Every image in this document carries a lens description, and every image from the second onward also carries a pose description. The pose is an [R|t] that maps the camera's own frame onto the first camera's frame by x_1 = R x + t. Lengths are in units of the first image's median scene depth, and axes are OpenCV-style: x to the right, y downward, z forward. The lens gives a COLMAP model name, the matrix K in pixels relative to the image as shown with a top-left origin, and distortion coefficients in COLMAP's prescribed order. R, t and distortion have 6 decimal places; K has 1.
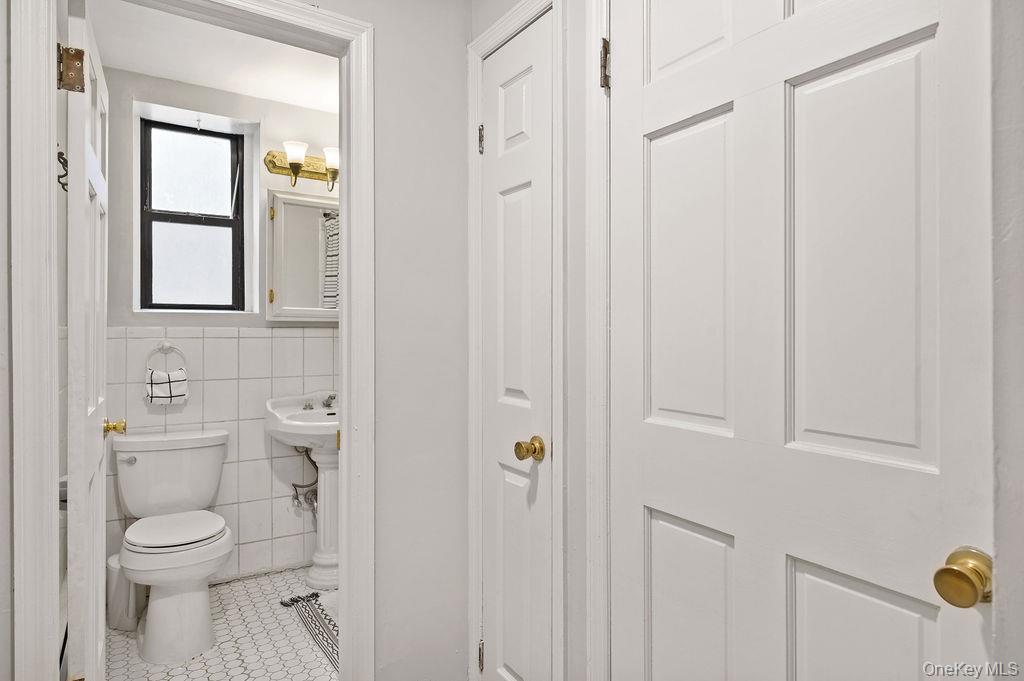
lens RADIAL K [[587.5, 0, 512.0], [0, 587.5, 329.8], [0, 0, 1]] dist [-0.001944, -0.001471]
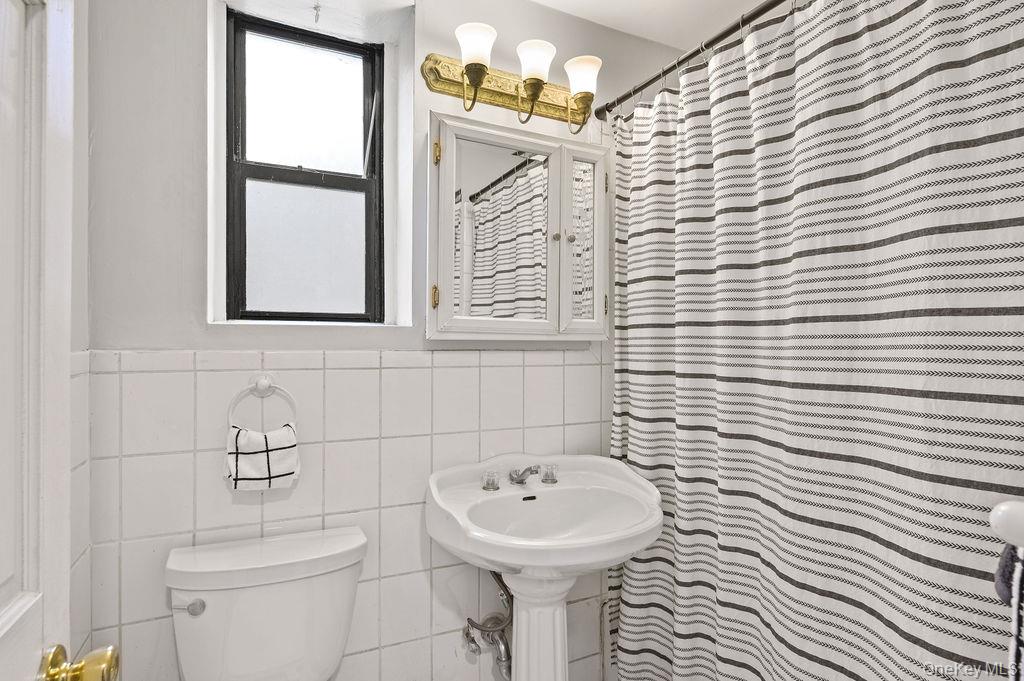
lens RADIAL K [[527.9, 0, 512.6], [0, 527.9, 346.4], [0, 0, 1]] dist [-0.008184, 0.002210]
pose [[0.992136, 0.005097, -0.125057, -0.262409], [-0.004264, 0.999967, 0.006930, -0.012226], [0.125088, -0.006342, 0.992125, 0.481619]]
